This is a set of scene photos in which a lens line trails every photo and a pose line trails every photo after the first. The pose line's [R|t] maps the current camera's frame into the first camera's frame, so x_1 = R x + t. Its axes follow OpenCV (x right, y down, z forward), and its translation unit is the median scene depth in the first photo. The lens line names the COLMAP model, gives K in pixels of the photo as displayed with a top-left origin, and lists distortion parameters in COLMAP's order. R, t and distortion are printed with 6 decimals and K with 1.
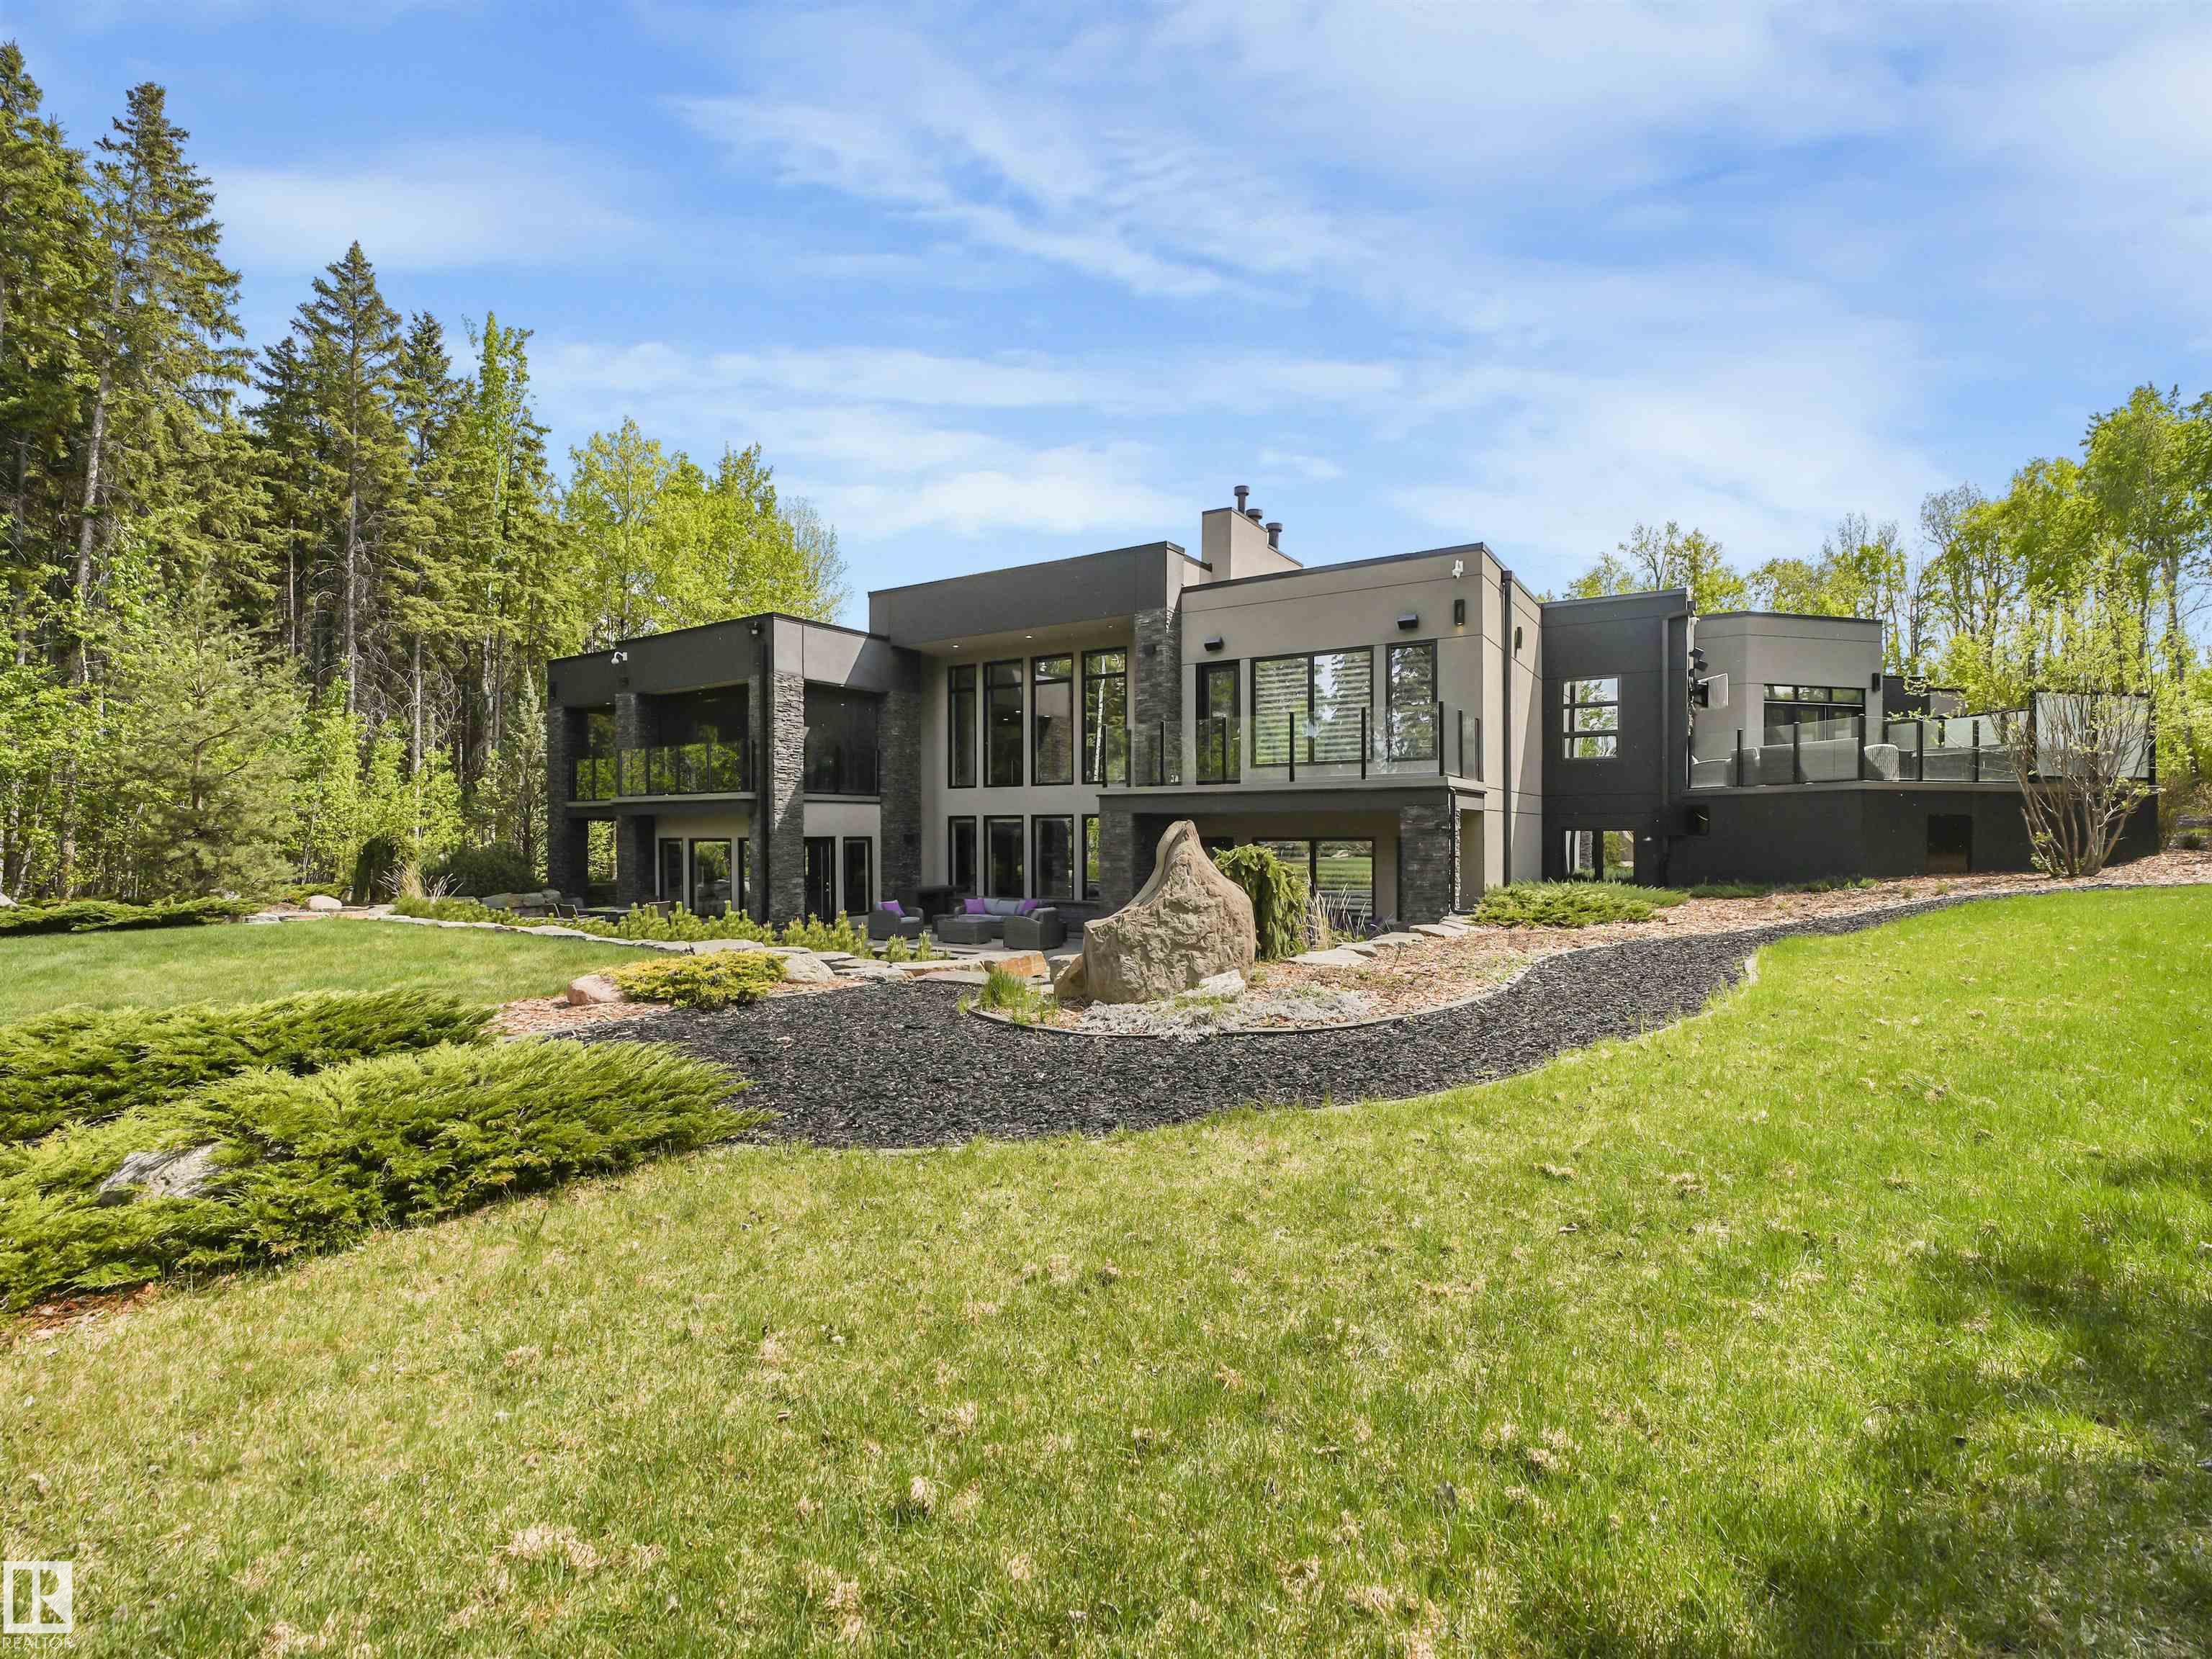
lens RADIAL K [[1008.5, 0, 1127.4], [0, 1008.5, 834.5], [0, 0, 1]] dist [-0.005656, -0.000399]
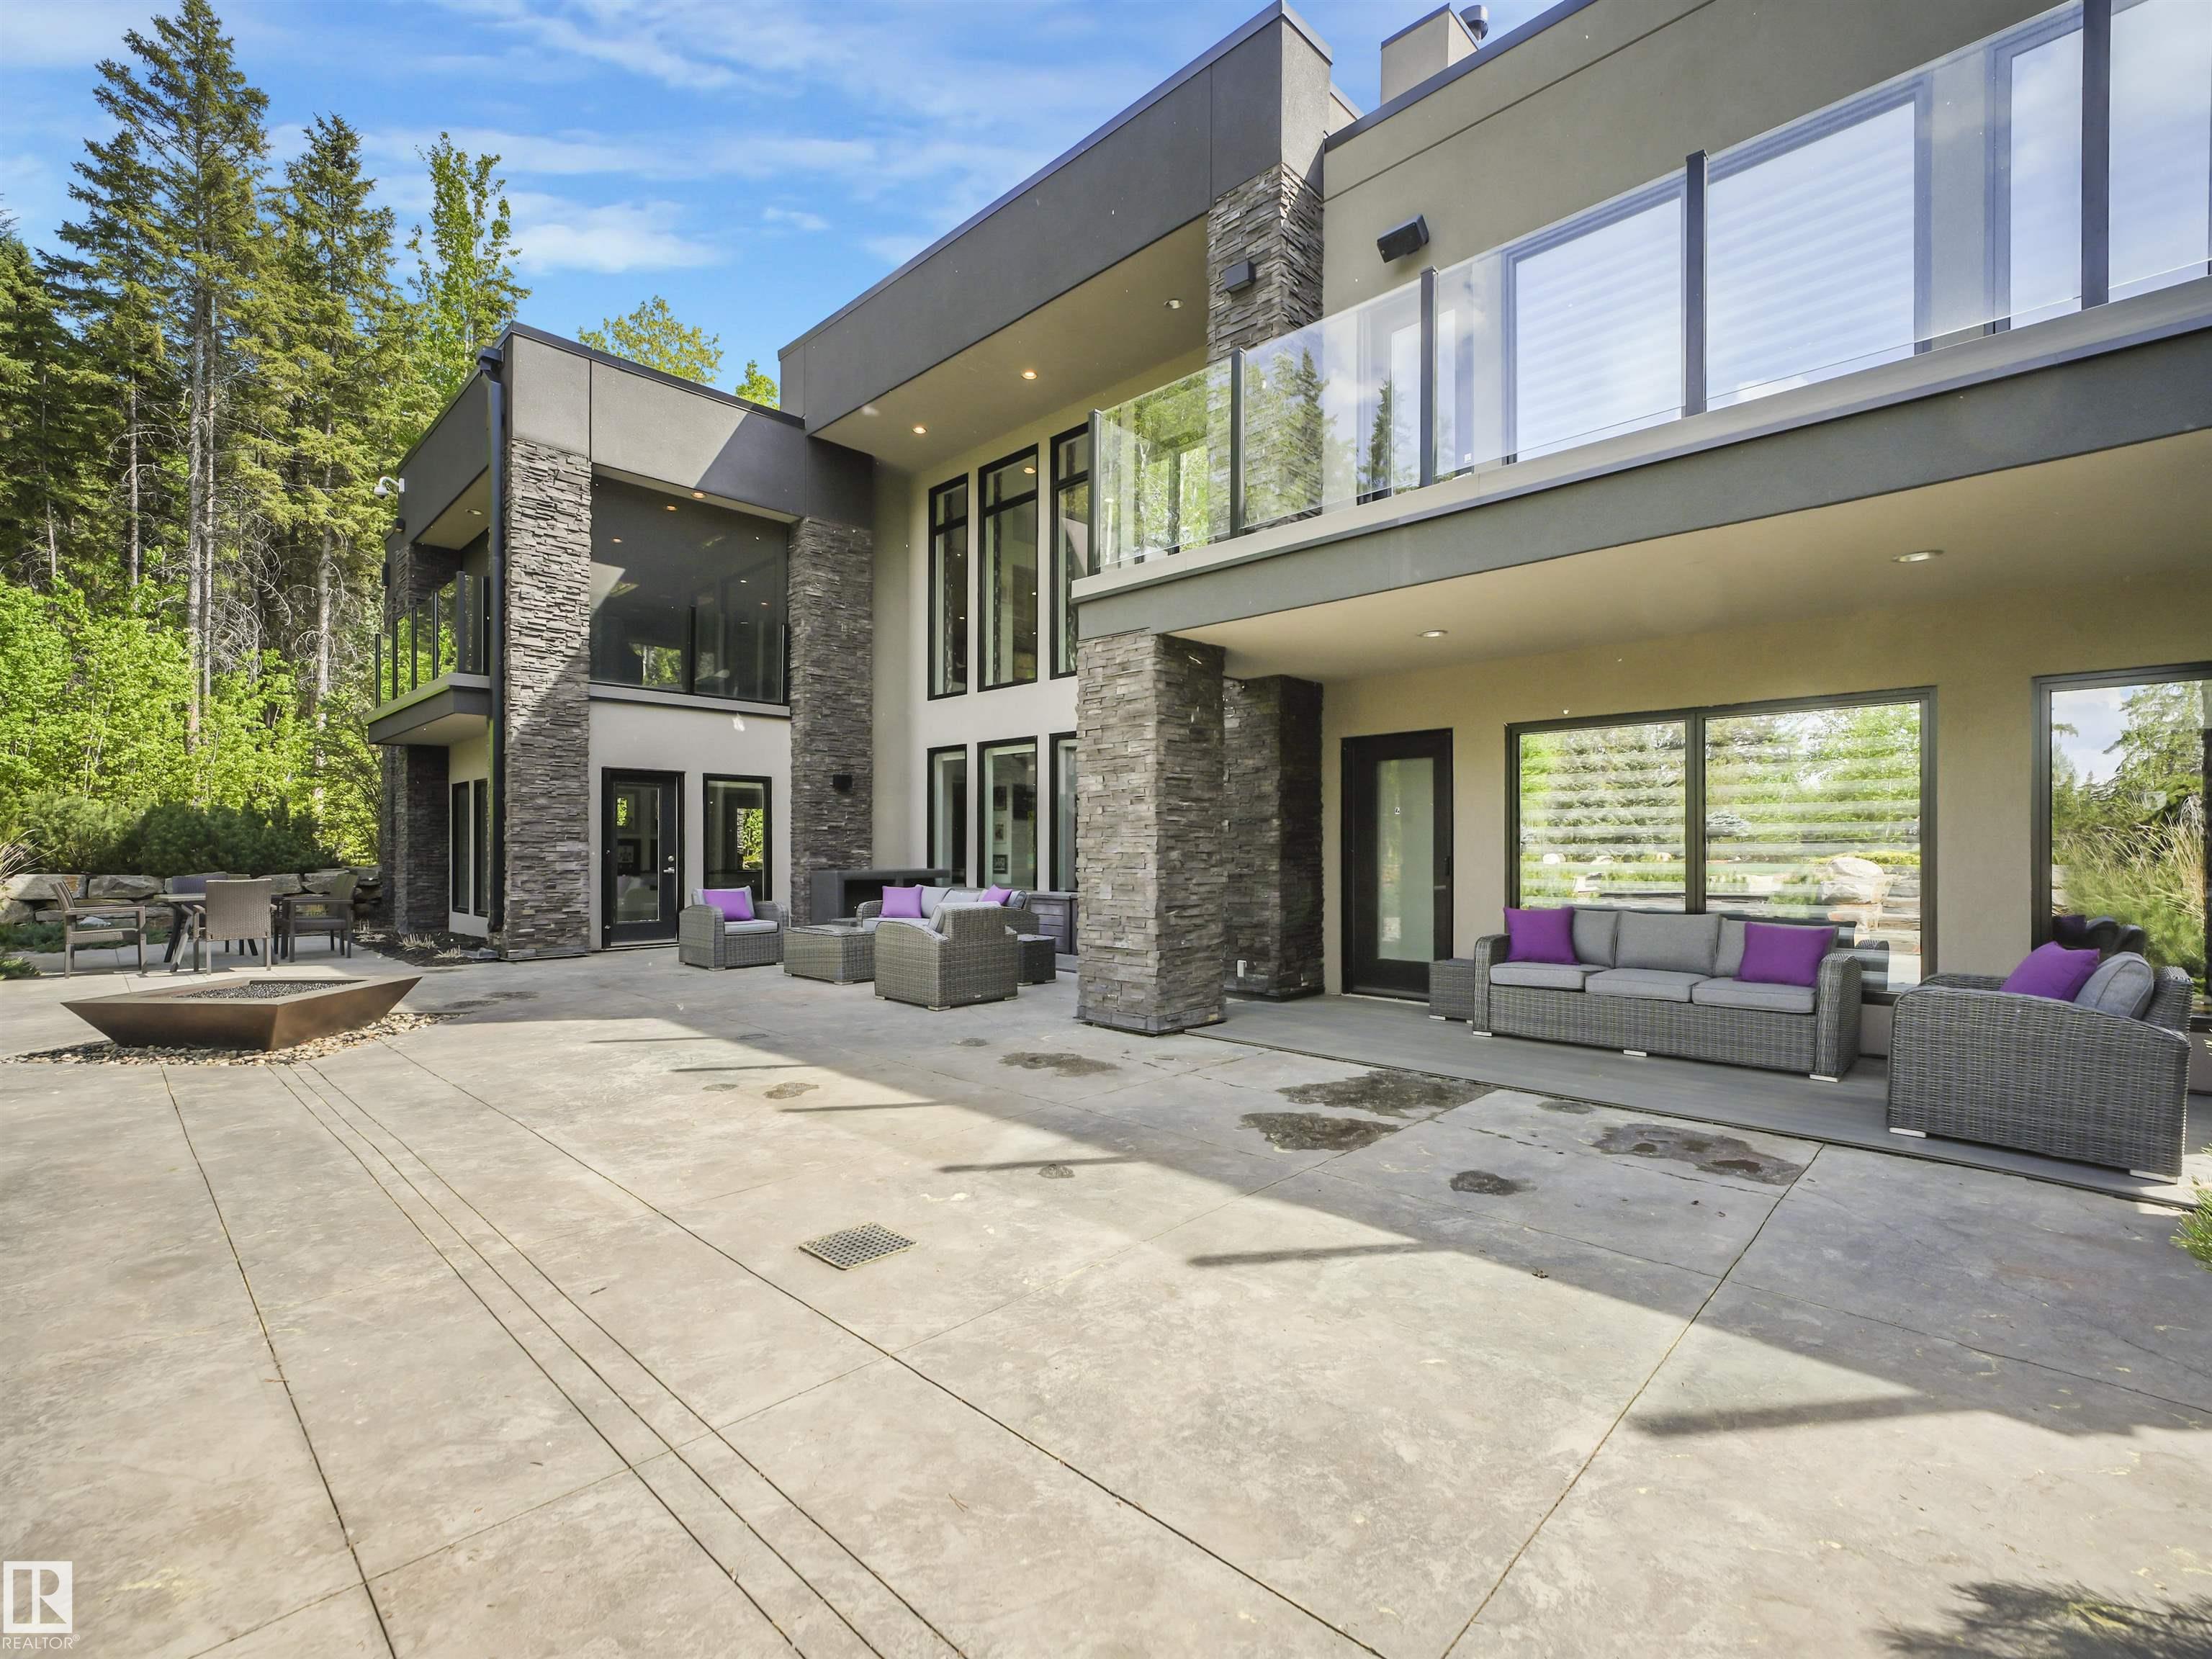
lens RADIAL K [[1008.5, 0, 1103.5], [0, 1008.5, 842.6], [0, 0, 1]] dist [-0.005656, -0.000399]
pose [[0.975904, 0.003068, -0.218181, 0.049237], [-0.004028, 0.999984, -0.003953, 0.040224], [0.218165, 0.004737, 0.975900, 0.500529]]
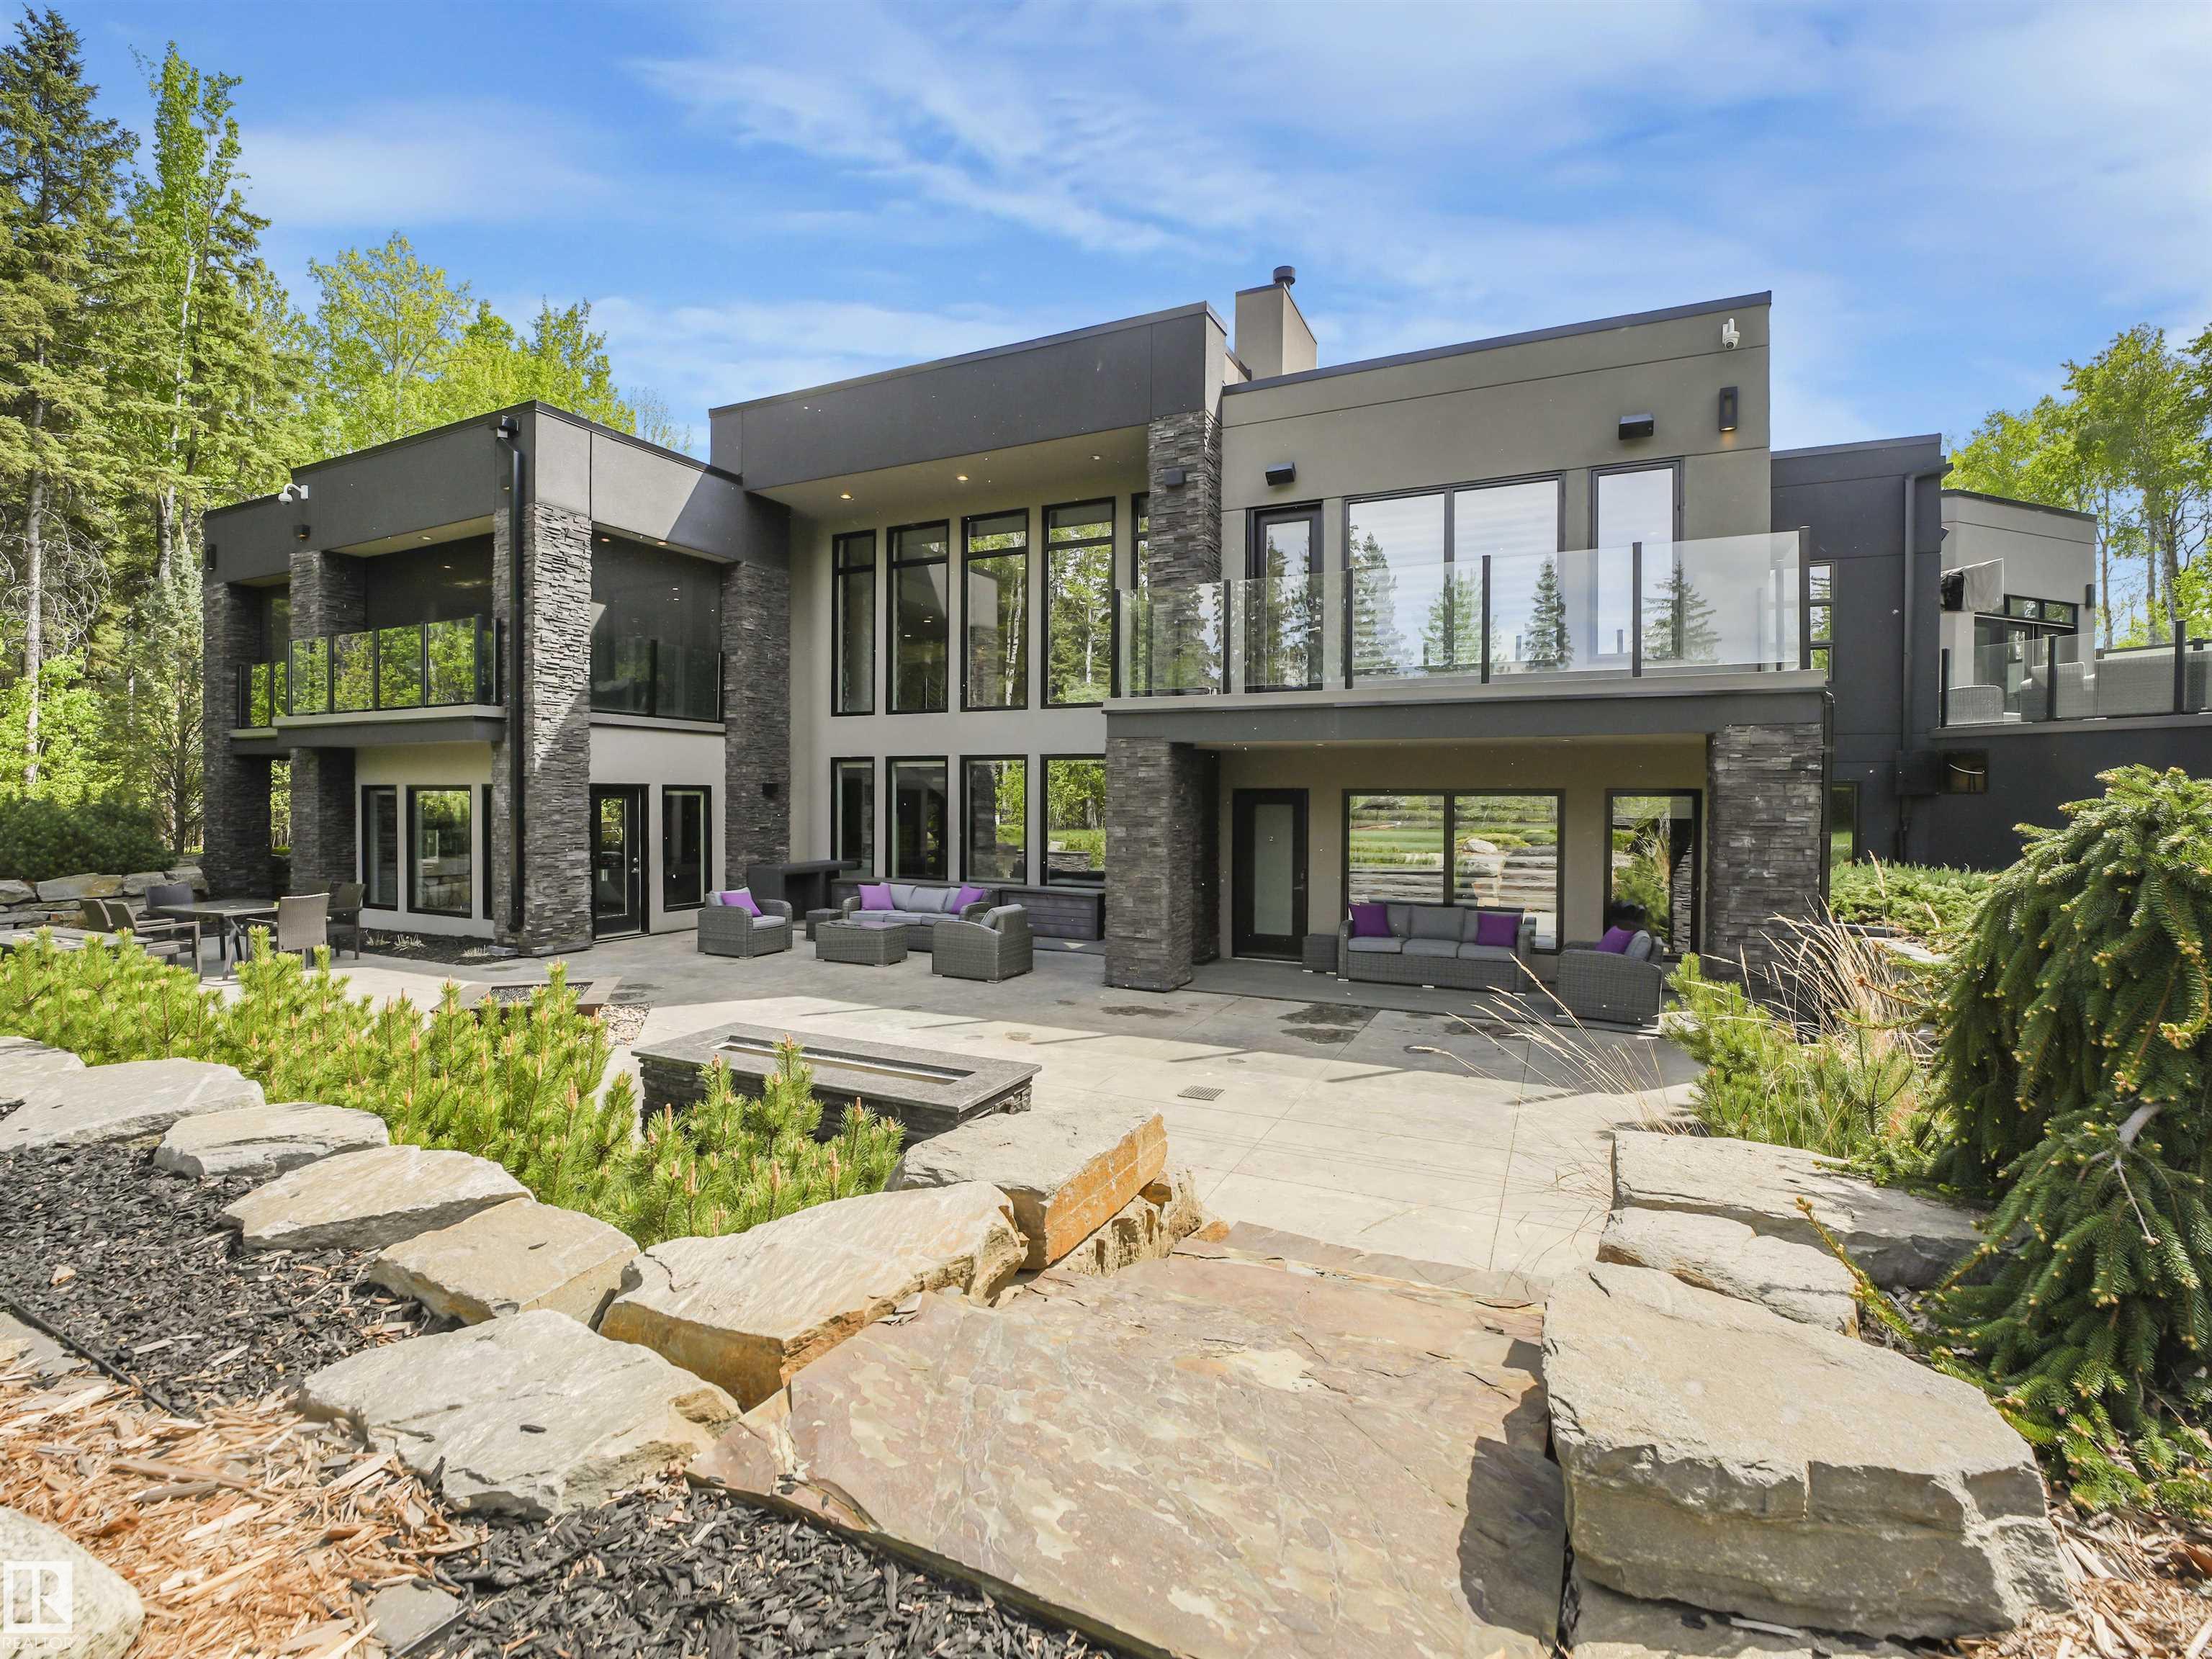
lens RADIAL K [[1008.5, 0, 1106.1], [0, 1008.5, 807.6], [0, 0, 1]] dist [-0.005656, -0.000399]
pose [[0.995033, 0.008872, 0.099146, -0.066306], [-0.009877, 0.999905, 0.009648, 0.007392], [-0.099051, -0.010580, 0.995026, 0.336616]]
